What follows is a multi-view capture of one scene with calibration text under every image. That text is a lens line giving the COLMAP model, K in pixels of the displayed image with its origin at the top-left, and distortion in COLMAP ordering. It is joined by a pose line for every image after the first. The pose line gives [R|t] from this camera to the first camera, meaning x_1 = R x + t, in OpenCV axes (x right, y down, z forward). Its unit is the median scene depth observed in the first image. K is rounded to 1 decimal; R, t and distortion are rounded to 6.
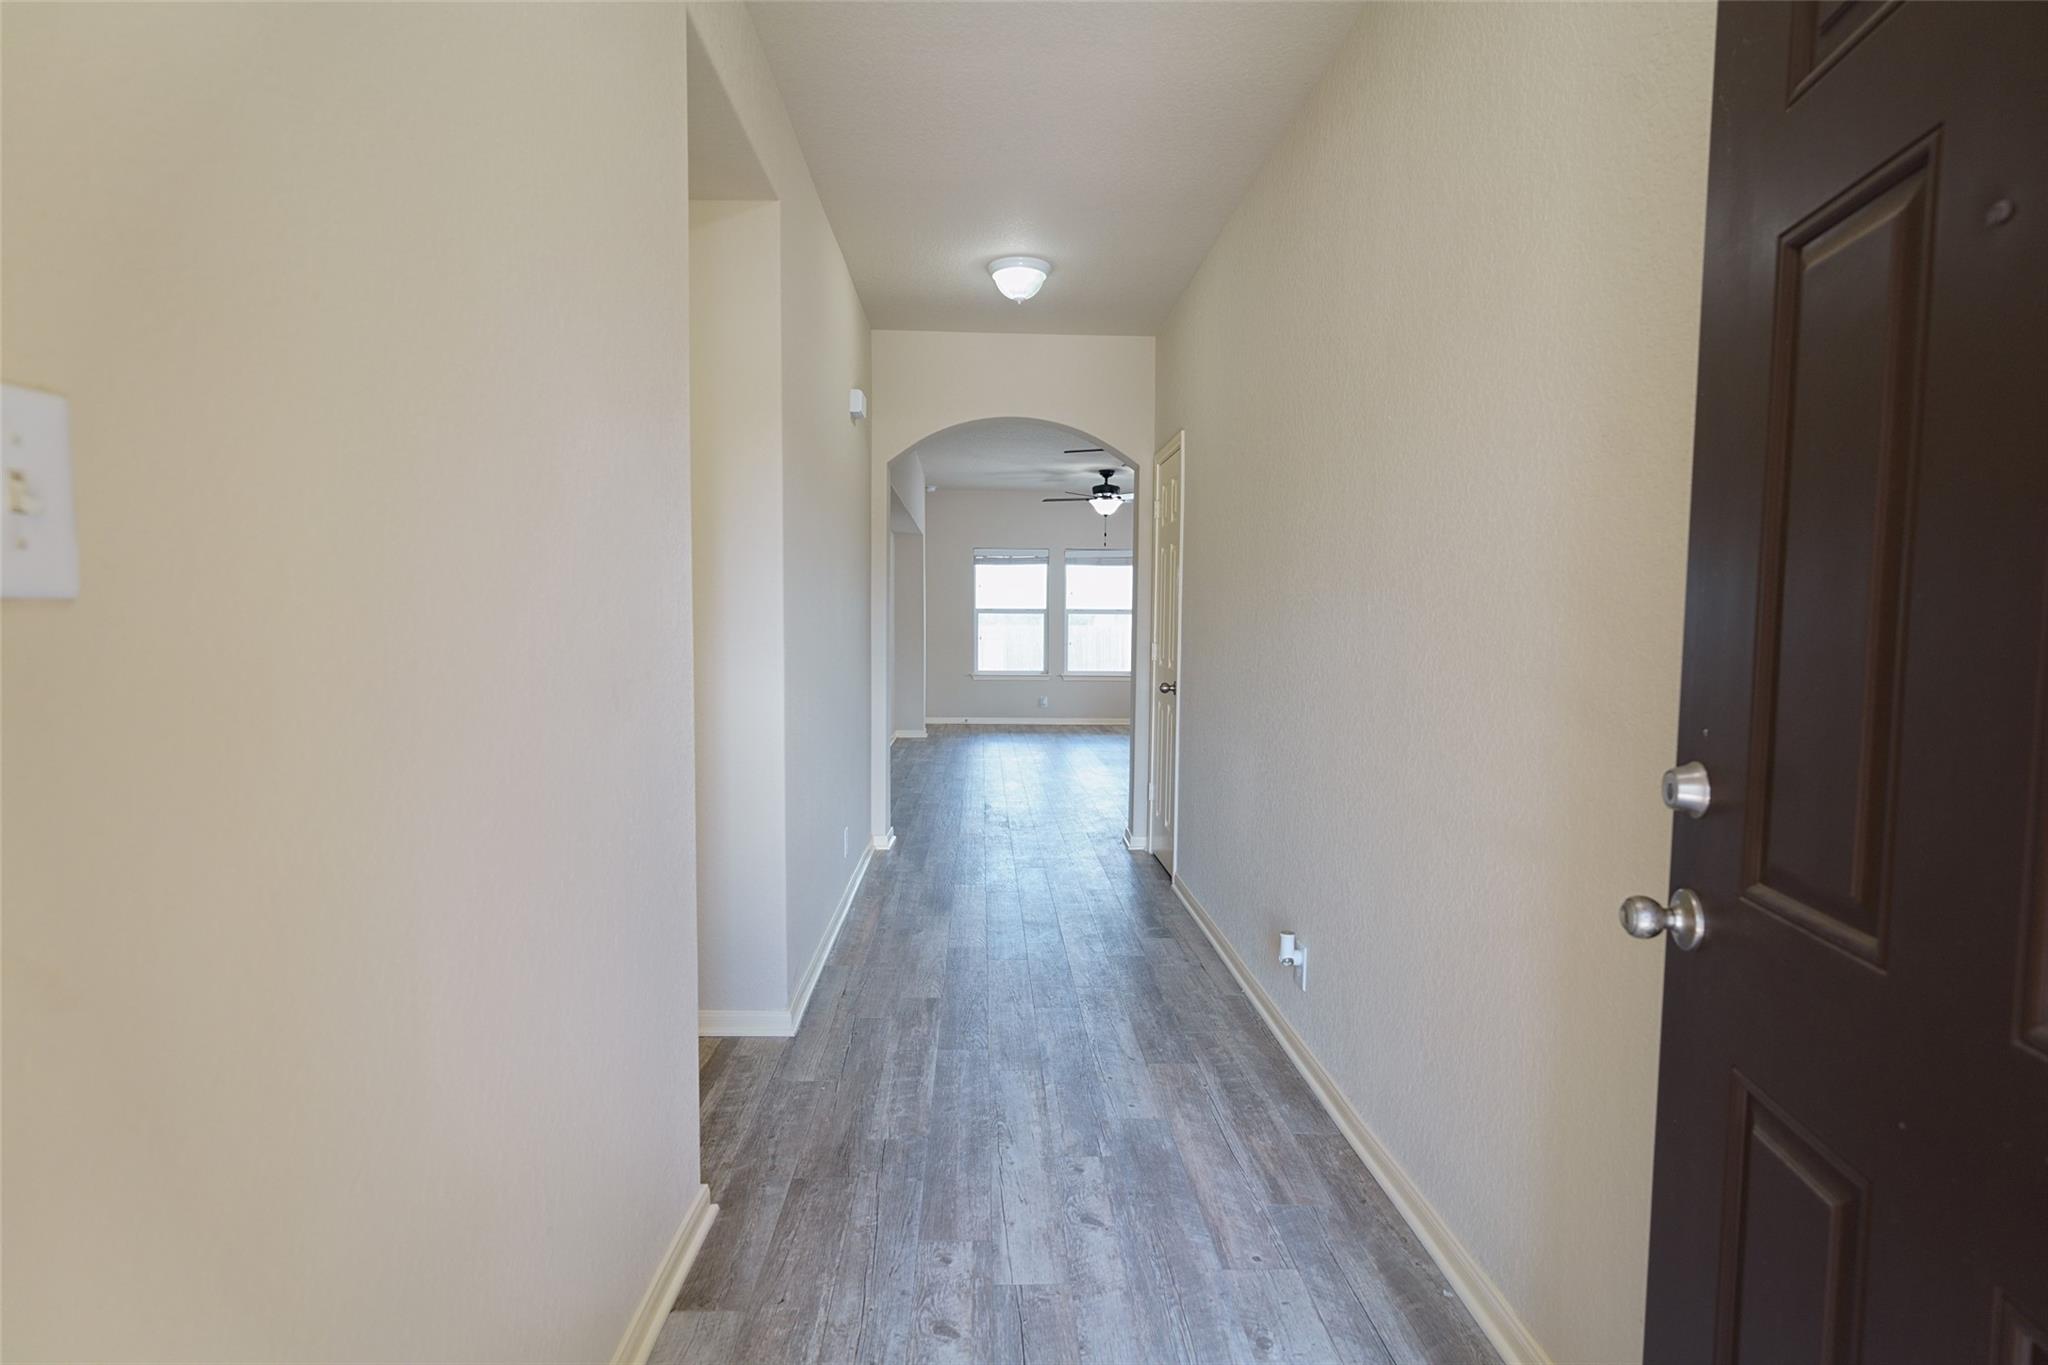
lens RADIAL K [[1019.7, 0, 1024.0], [0, 1019.7, 682.5], [0, 0, 1]] dist [0.001860, 0.007772]
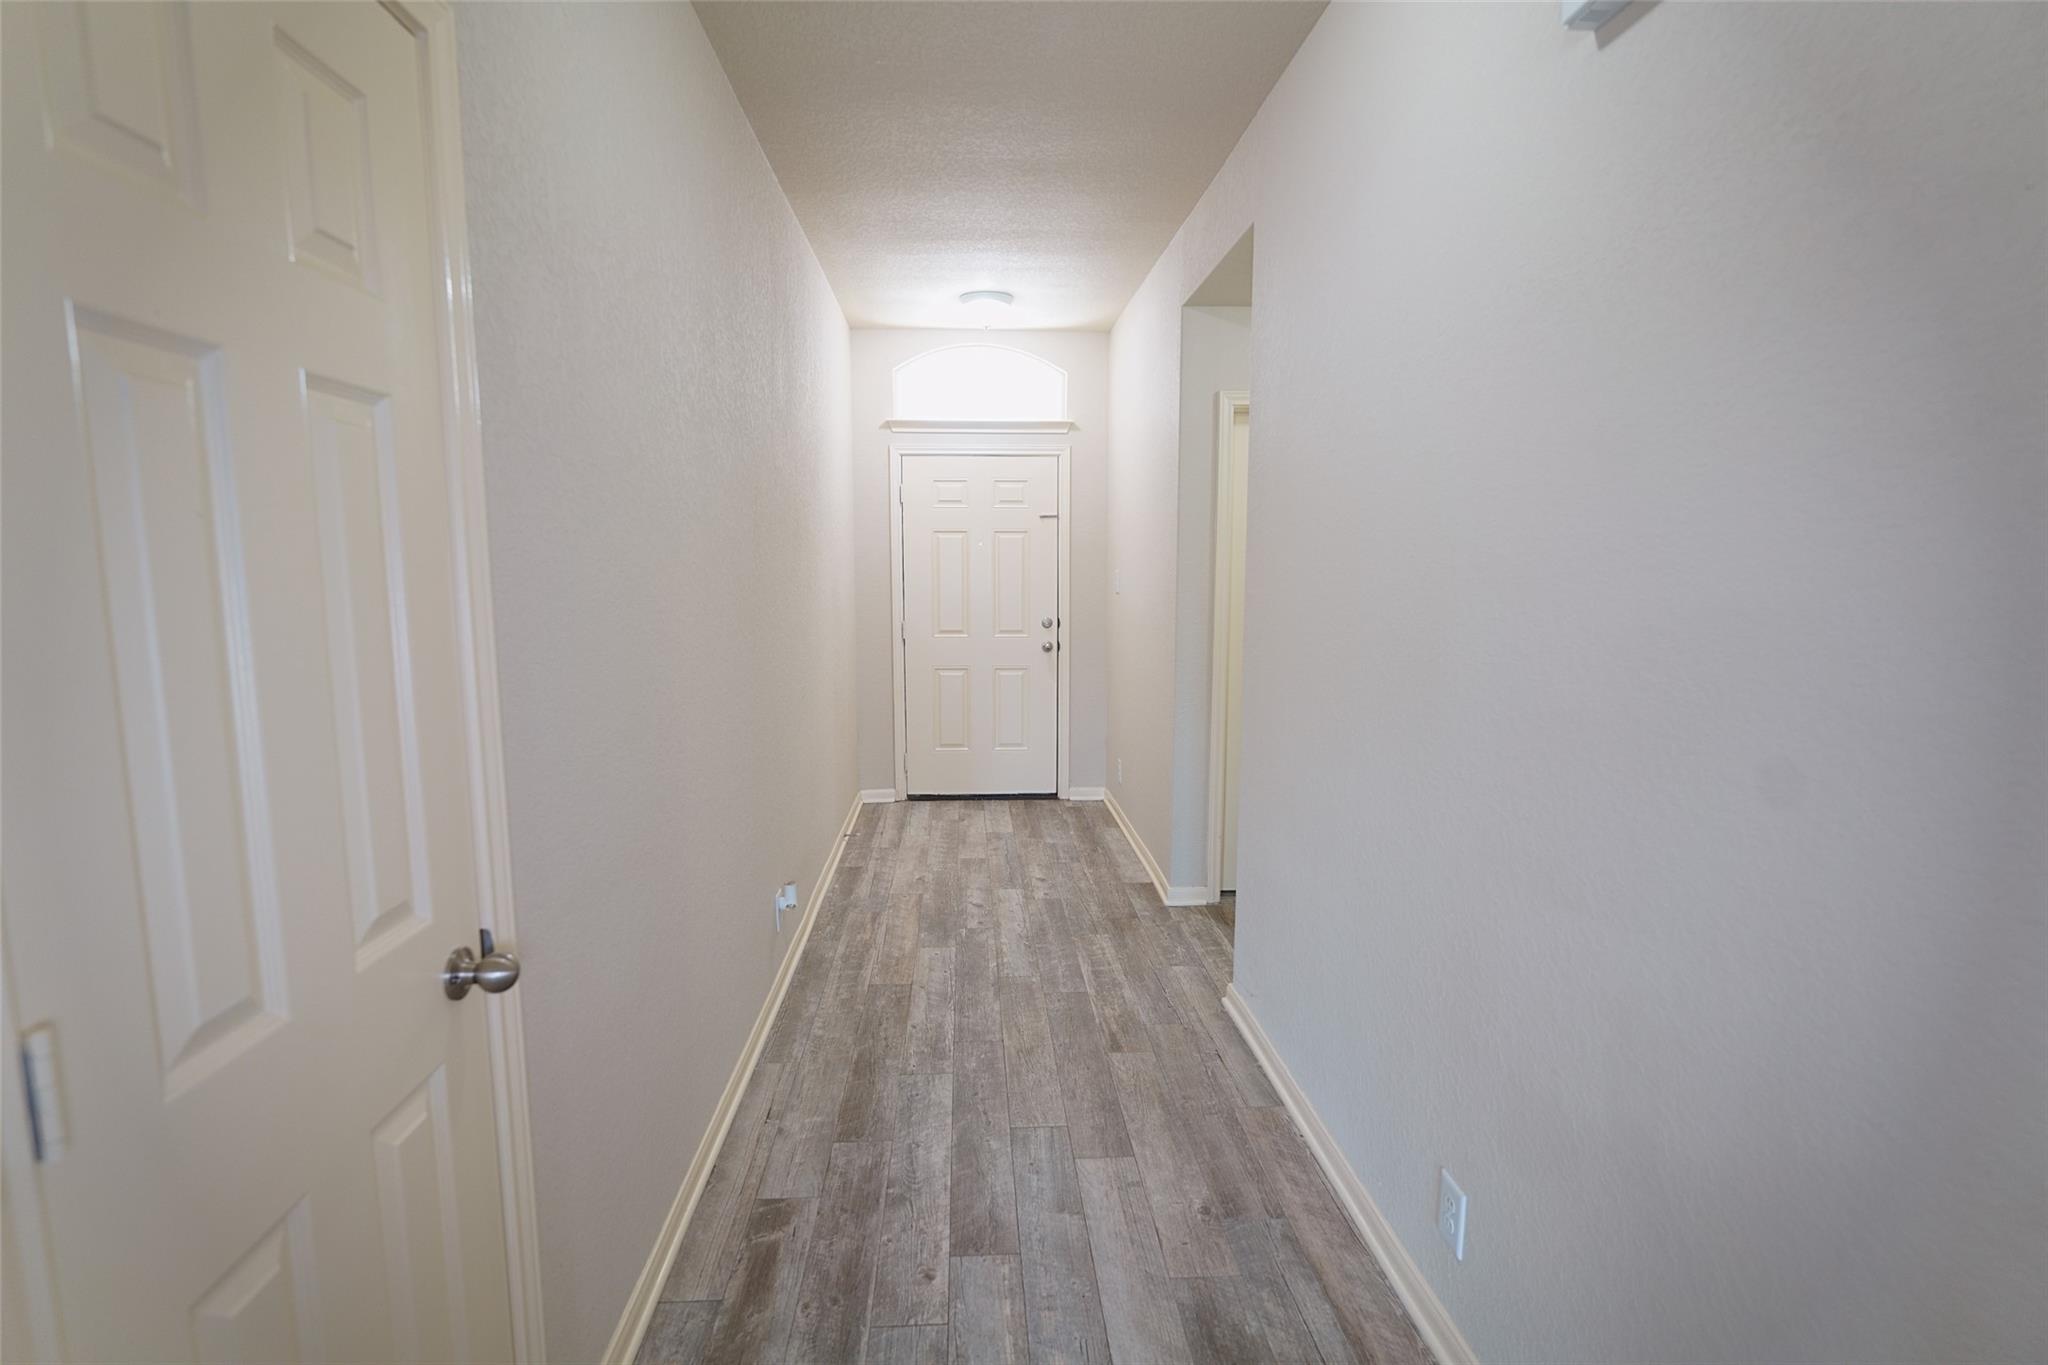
lens RADIAL K [[966.6, 0, 1024.0], [0, 966.6, 682.5], [0, 0, 1]] dist [0.000229, 0.000174]
pose [[-0.999788, -0.003613, -0.020247, 0.012303], [-0.007344, 0.982260, 0.187381, -0.213543], [0.019211, 0.187490, -0.982079, 2.262856]]
